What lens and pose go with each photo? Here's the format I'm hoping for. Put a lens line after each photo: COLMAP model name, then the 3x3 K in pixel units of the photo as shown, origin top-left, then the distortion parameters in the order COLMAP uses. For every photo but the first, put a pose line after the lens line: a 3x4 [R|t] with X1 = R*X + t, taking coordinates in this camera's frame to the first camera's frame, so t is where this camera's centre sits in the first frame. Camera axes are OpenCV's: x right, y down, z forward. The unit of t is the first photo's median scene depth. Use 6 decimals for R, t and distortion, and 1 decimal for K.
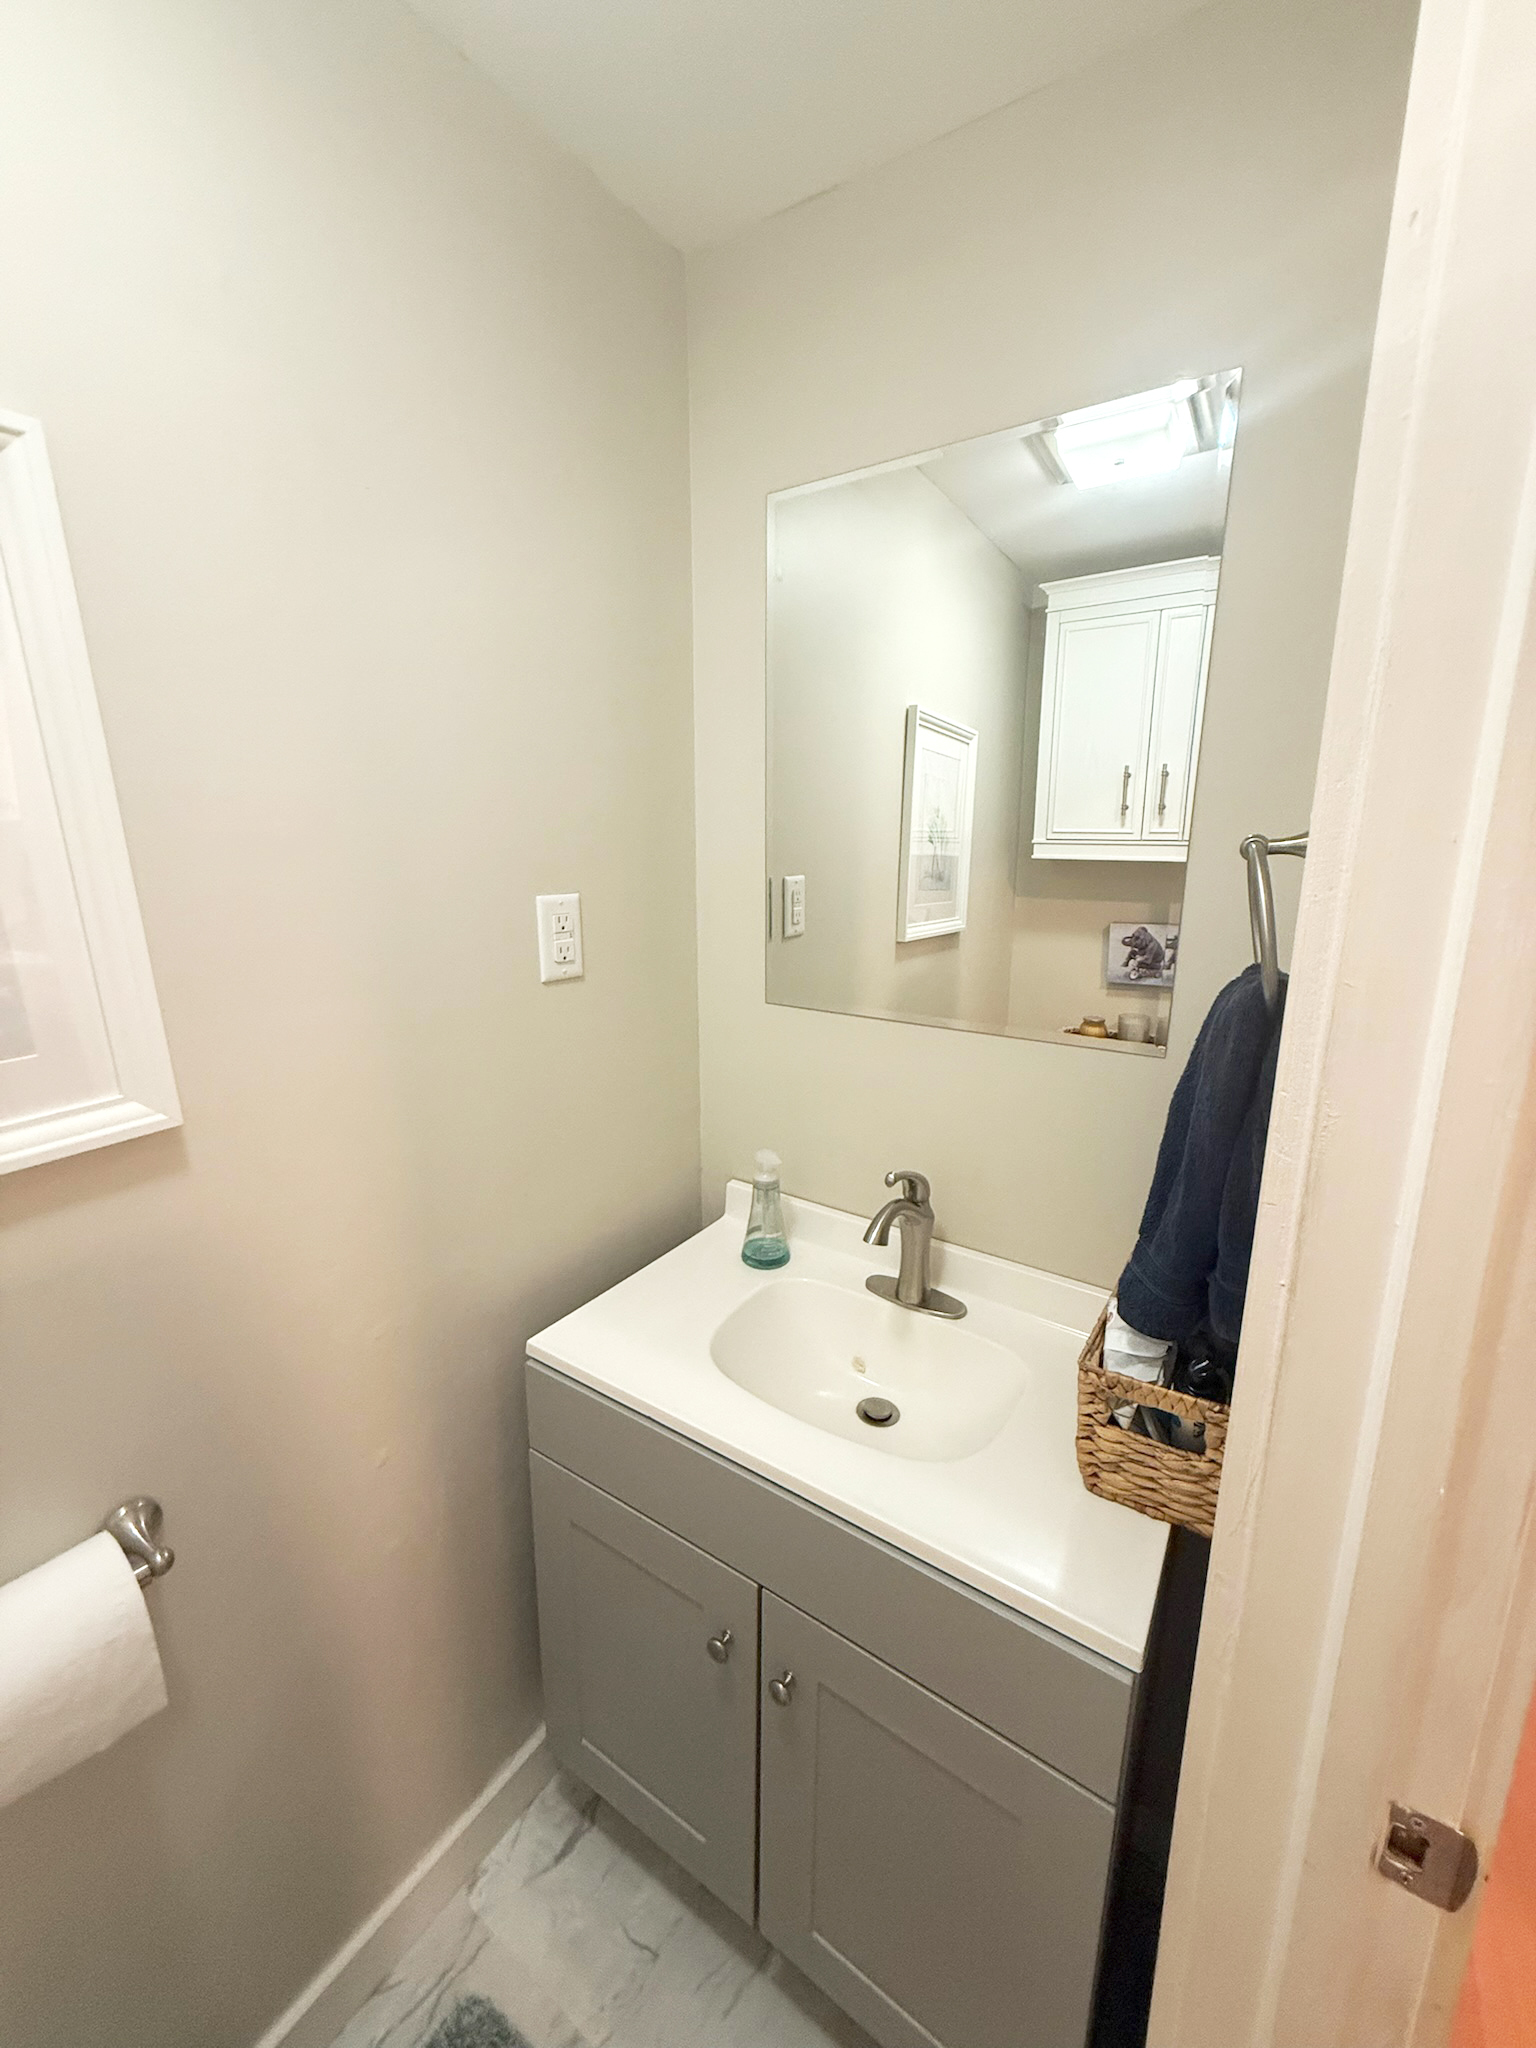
lens RADIAL K [[824.5, 0, 776.6], [0, 824.5, 1016.1], [0, 0, 1]] dist [-0.000672, 0.000451]
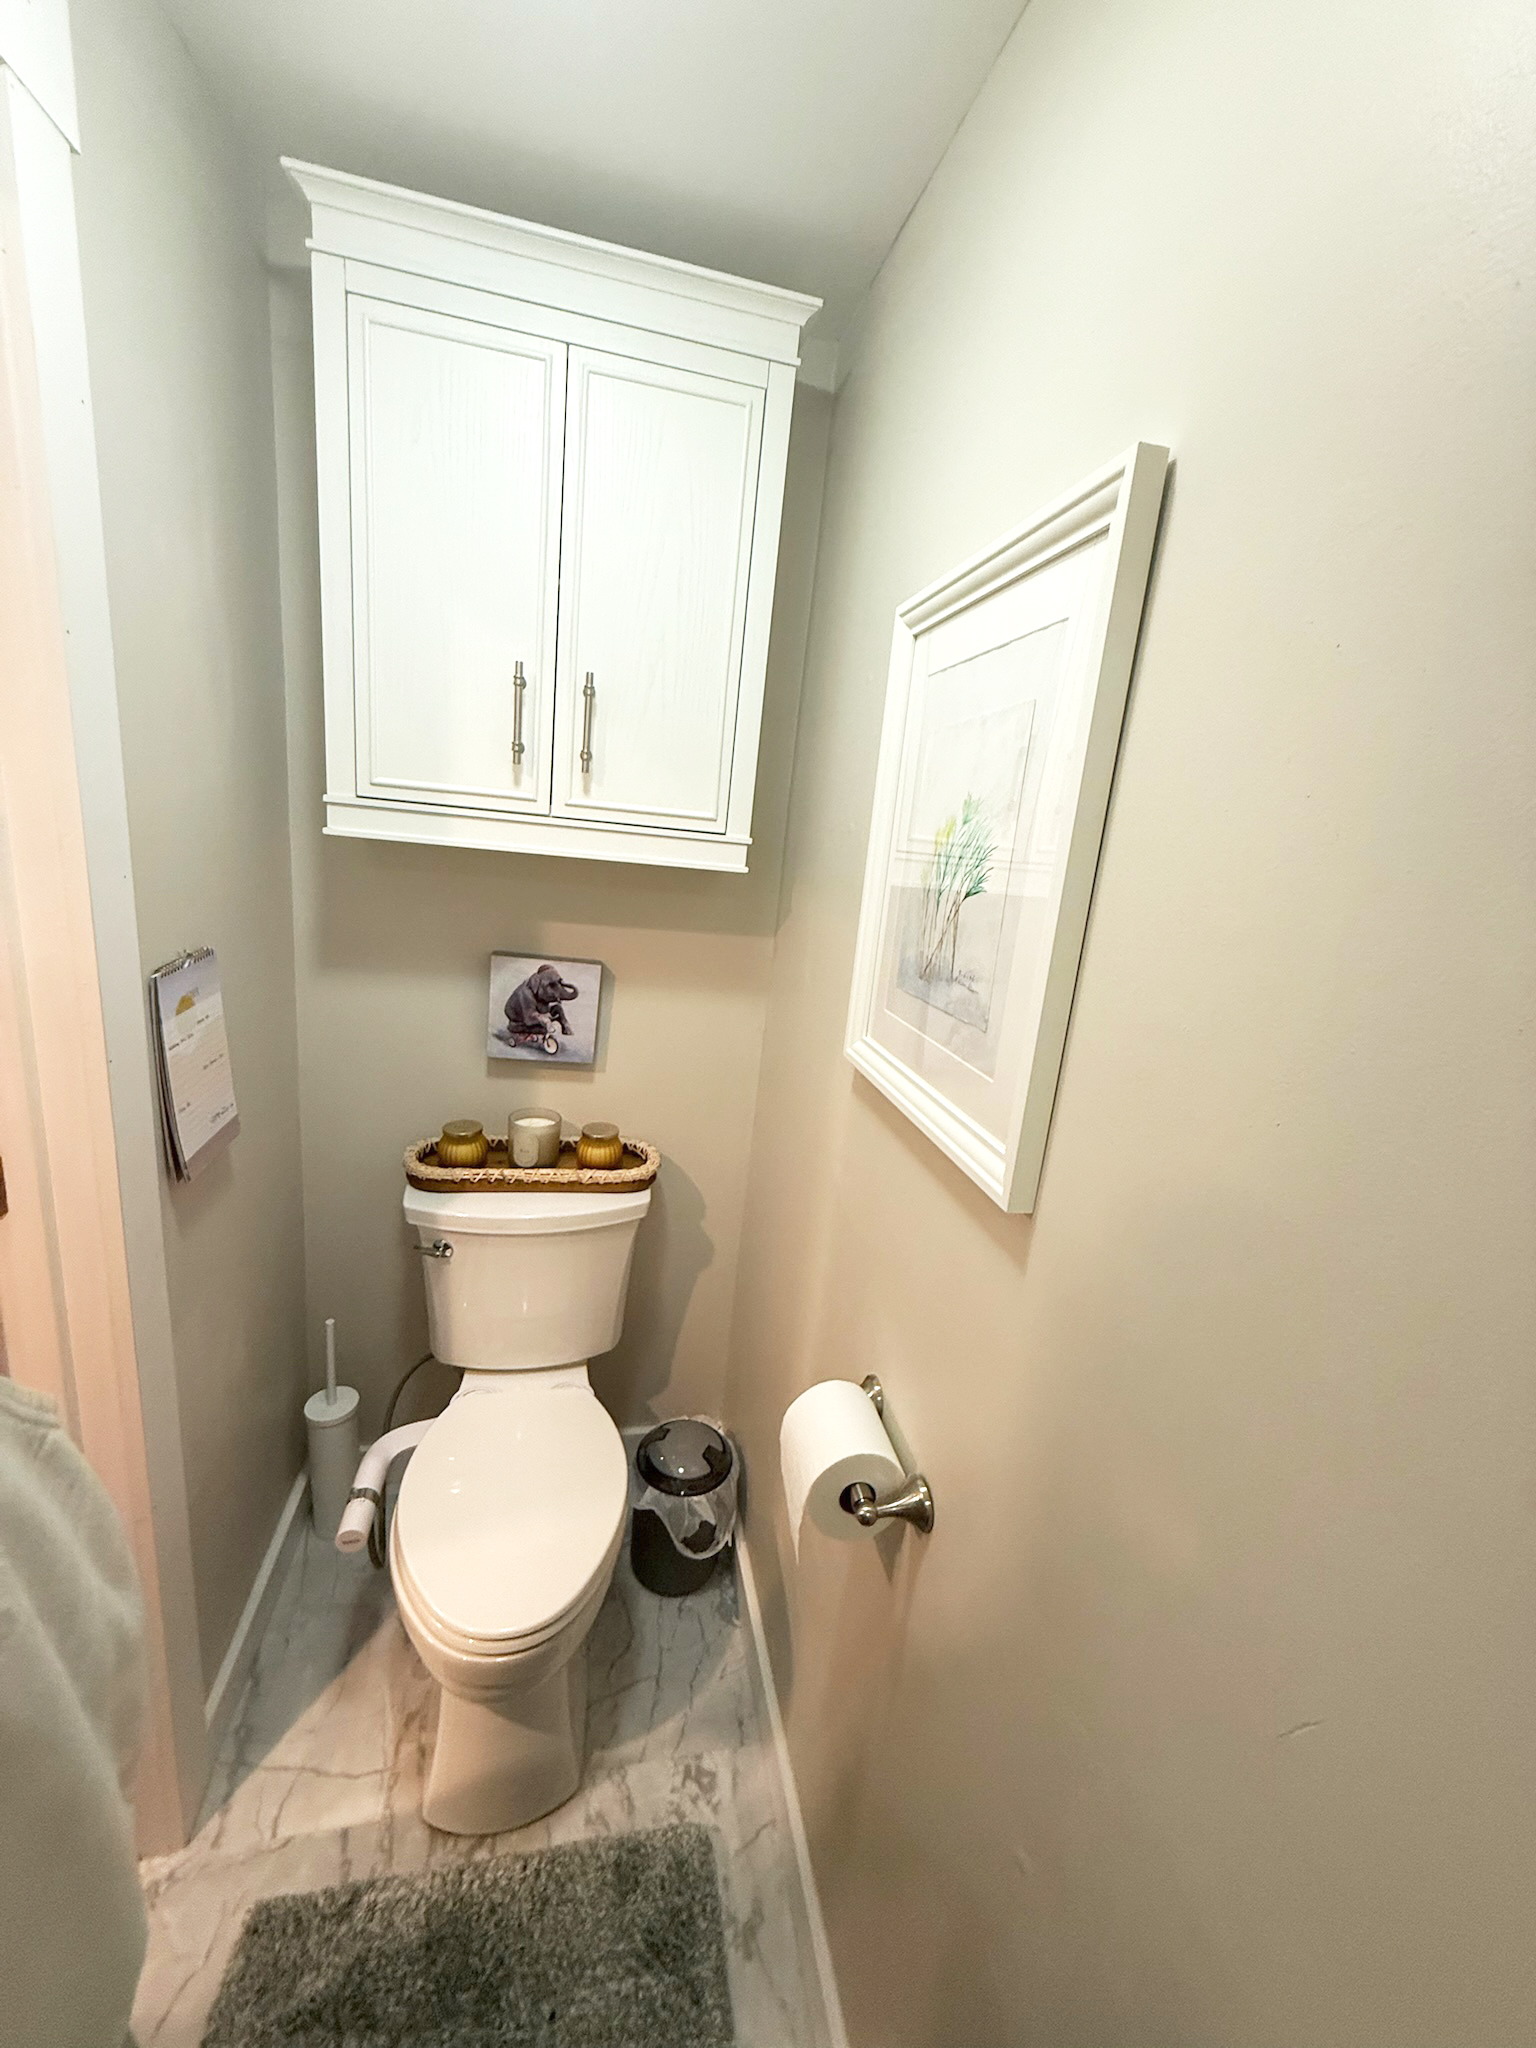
lens RADIAL K [[824.5, 0, 764.7], [0, 824.5, 1020.7], [0, 0, 1]] dist [-0.000672, 0.000451]
pose [[0.674575, -0.090206, 0.732674, 0.140163], [0.065986, 0.995901, 0.061860, -0.108468], [-0.735251, 0.006617, 0.677762, 0.550079]]
